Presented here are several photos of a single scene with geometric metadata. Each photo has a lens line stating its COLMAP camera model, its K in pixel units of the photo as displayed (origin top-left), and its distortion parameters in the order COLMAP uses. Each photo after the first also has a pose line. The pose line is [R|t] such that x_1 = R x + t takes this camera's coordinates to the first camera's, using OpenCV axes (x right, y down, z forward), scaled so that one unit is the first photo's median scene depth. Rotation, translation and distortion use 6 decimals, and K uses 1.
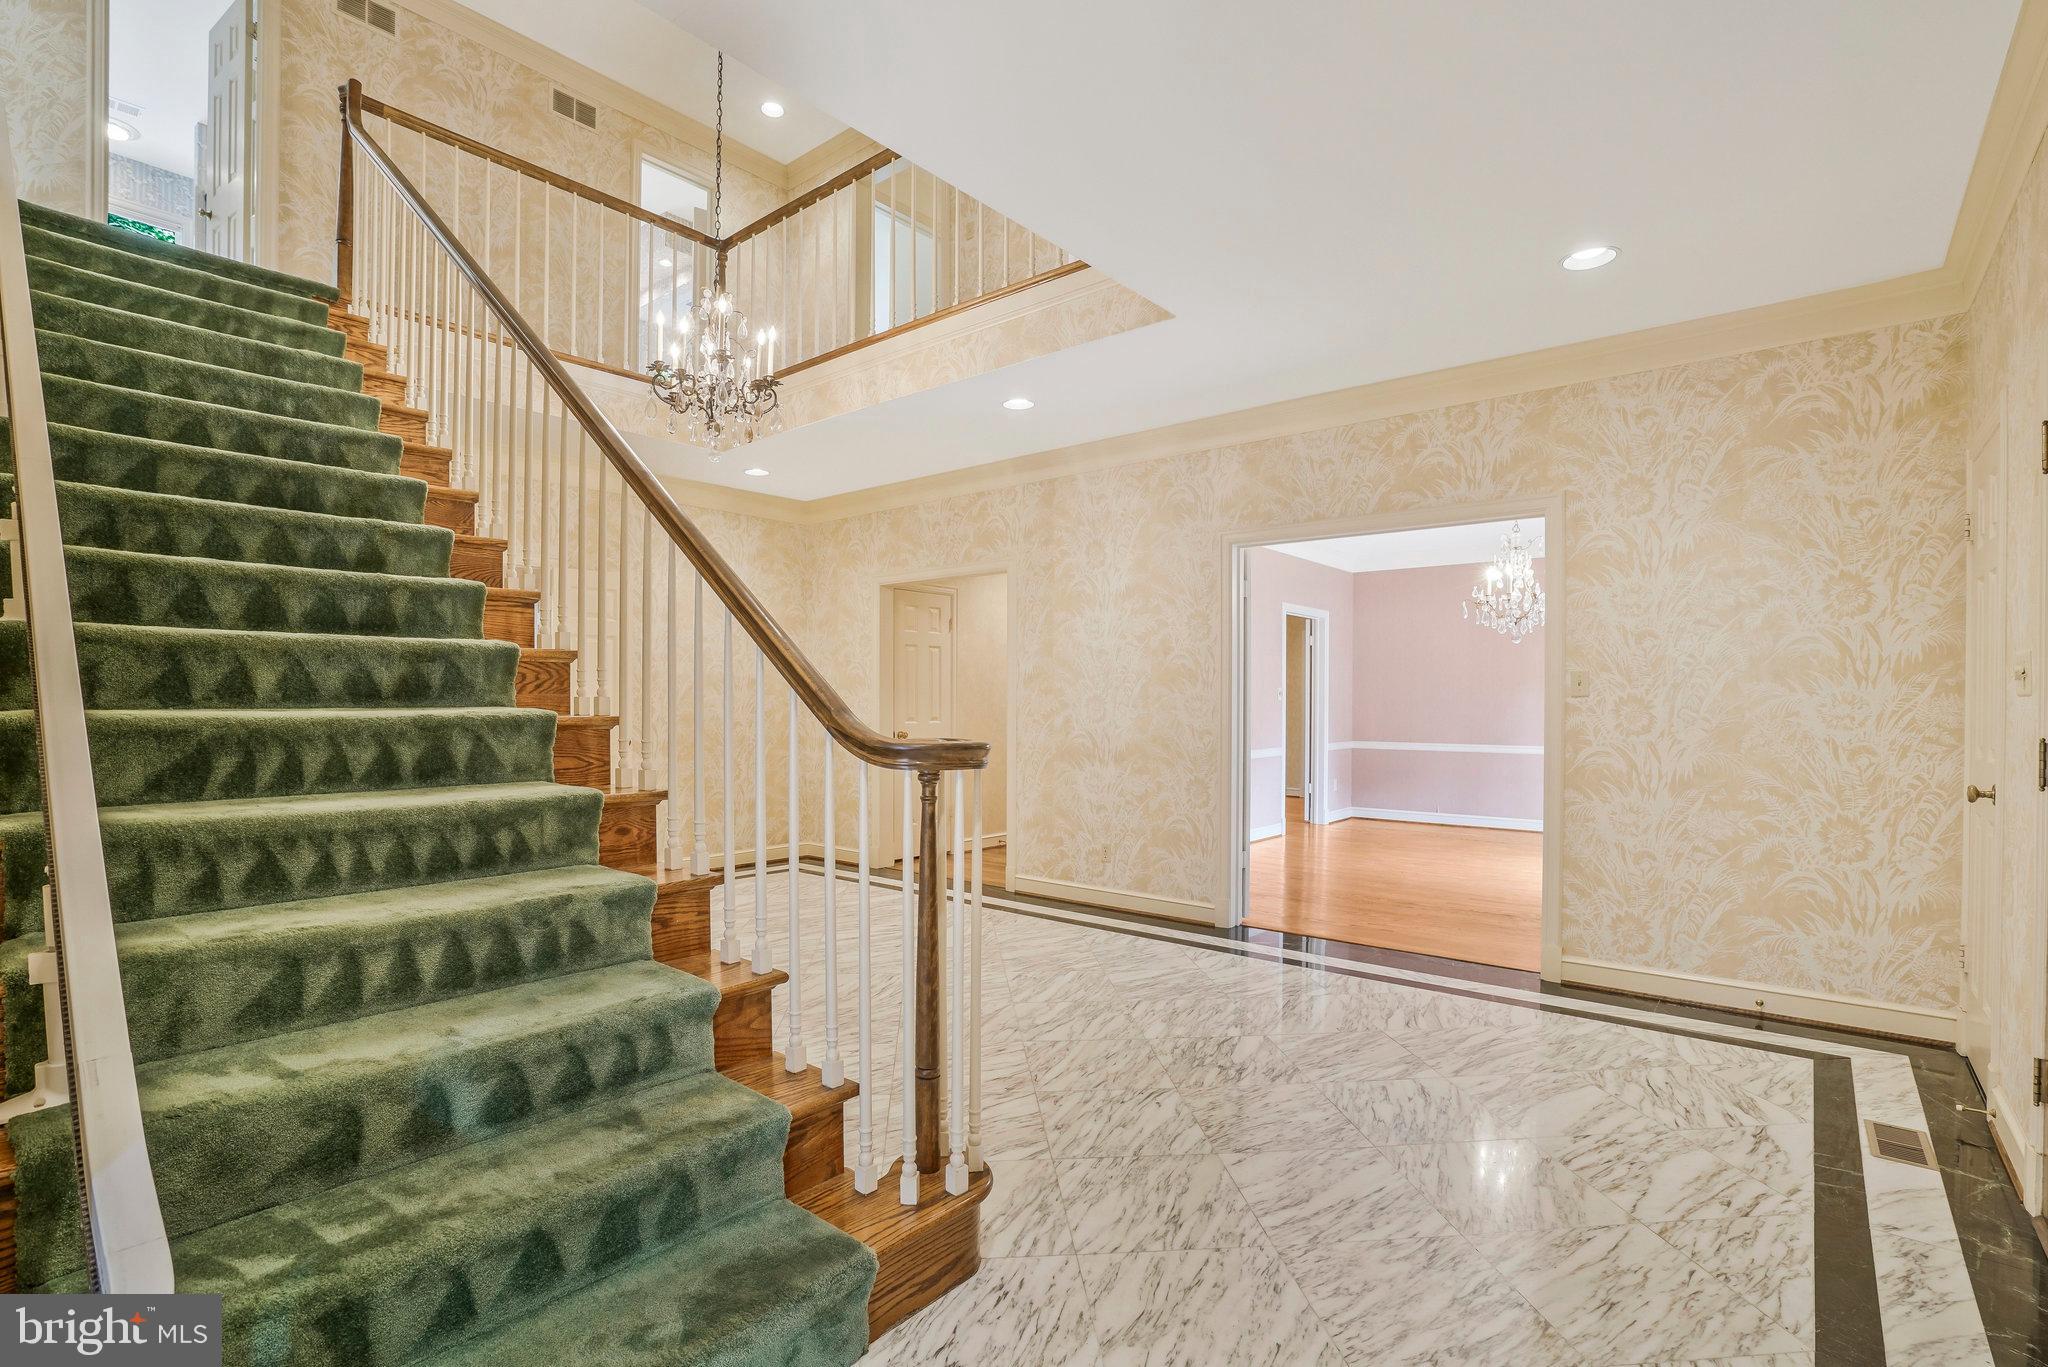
lens RADIAL K [[962.1, 0, 1019.1], [0, 962.1, 708.8], [0, 0, 1]] dist [-0.045117, 0.009312]
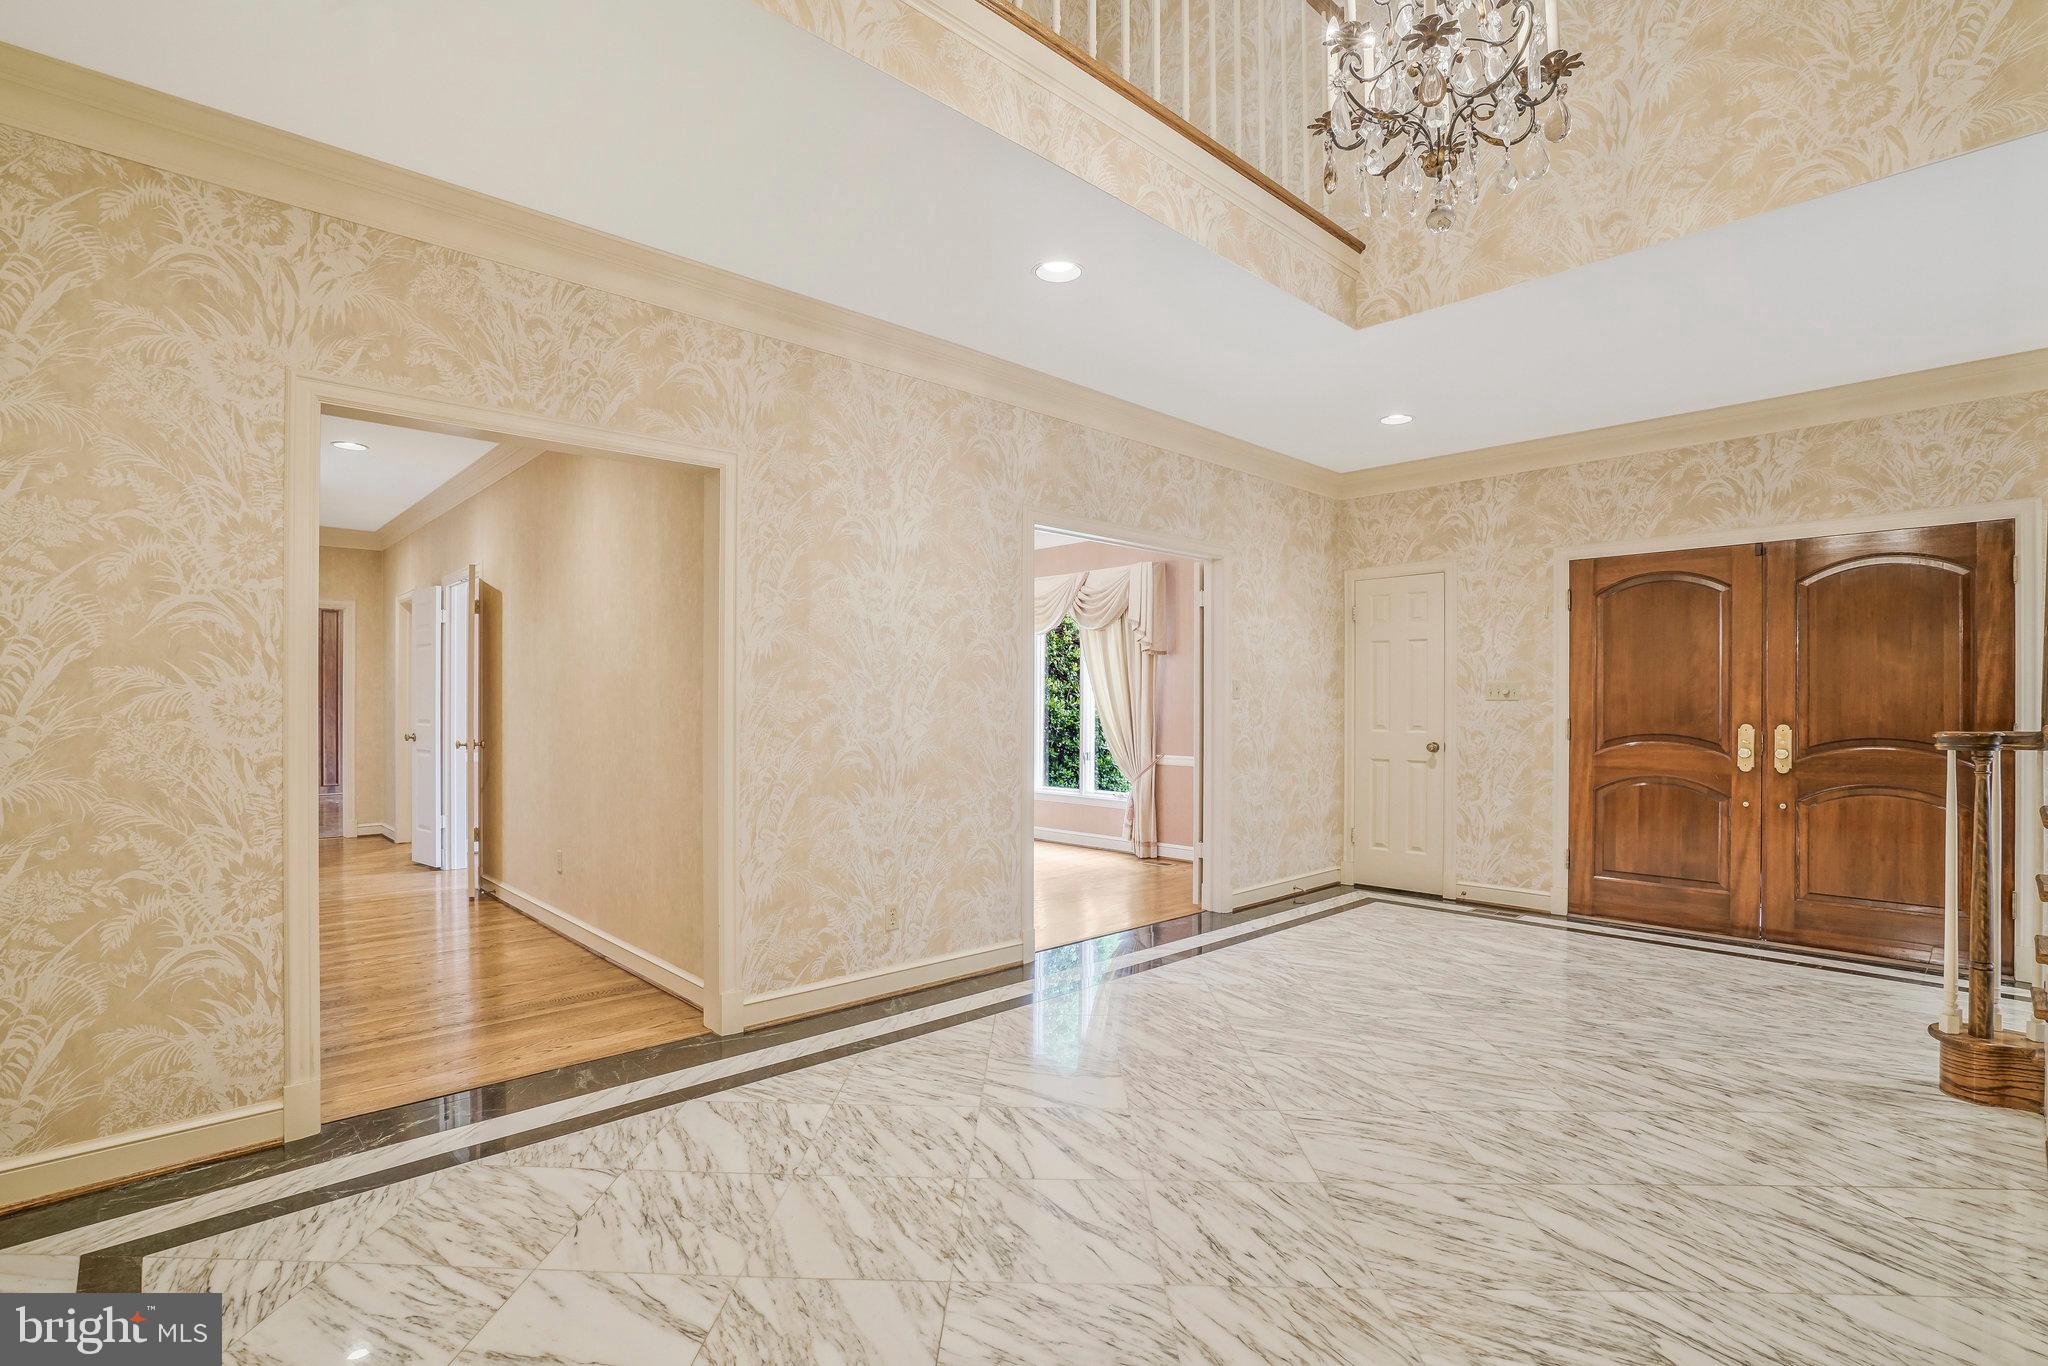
lens RADIAL K [[962.1, 0, 1019.5], [0, 962.1, 710.4], [0, 0, 1]] dist [-0.045117, 0.009312]
pose [[0.123671, -0.006876, 0.992299, -0.610873], [0.007926, 0.999951, 0.005942, -0.004939], [-0.992292, 0.007131, 0.123719, 0.842556]]
